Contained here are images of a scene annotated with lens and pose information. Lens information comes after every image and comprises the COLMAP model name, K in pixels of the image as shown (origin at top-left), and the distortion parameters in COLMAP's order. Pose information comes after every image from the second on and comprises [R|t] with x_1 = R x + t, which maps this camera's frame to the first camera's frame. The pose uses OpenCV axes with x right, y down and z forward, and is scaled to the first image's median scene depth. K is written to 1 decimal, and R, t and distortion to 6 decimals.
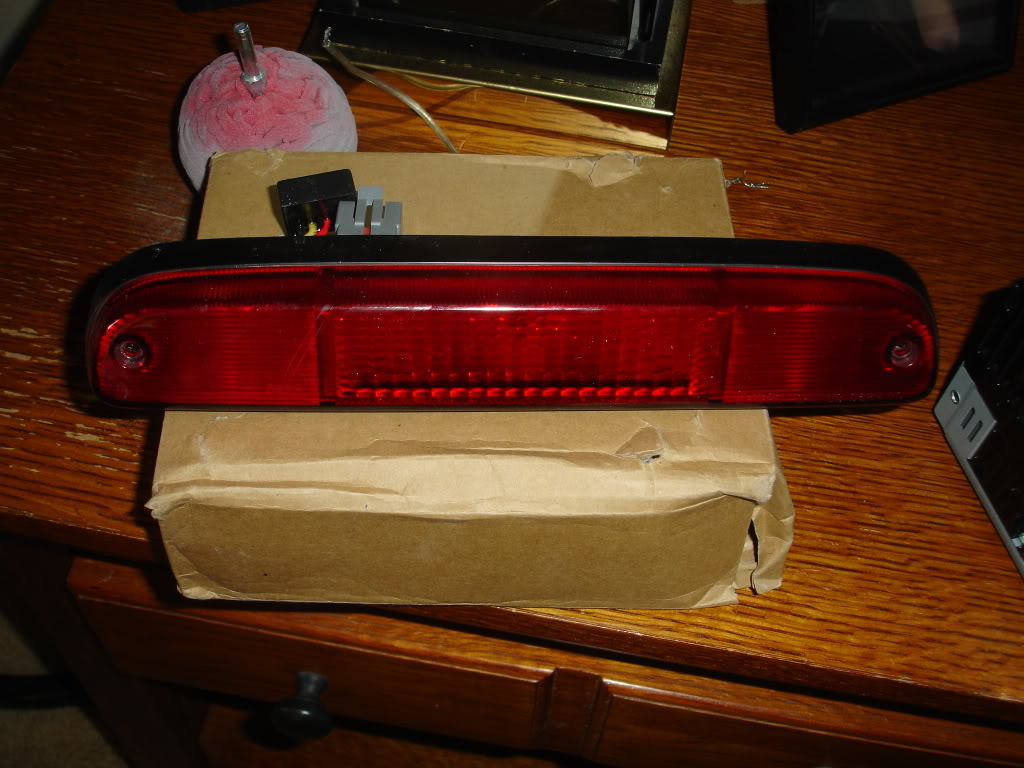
lens RADIAL K [[1292.8, 0, 512.0], [0, 1292.8, 384.0], [0, 0, 1]] dist [-0.006202, -0.089024]
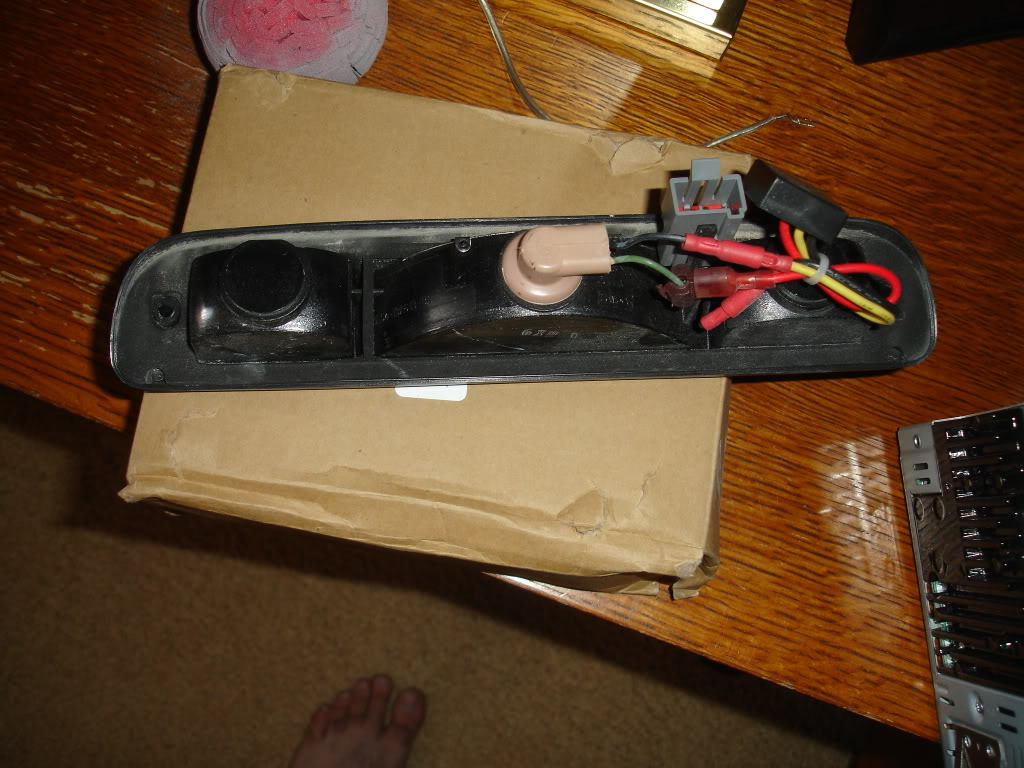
lens RADIAL K [[1173.7, 0, 512.0], [0, 1173.7, 384.0], [0, 0, 1]] dist [-0.009618, -0.156252]
pose [[0.983618, 0.179348, -0.018161, 0.035597], [-0.154224, 0.889399, 0.430330, -0.381304], [0.093331, -0.420480, 0.902489, 0.149666]]
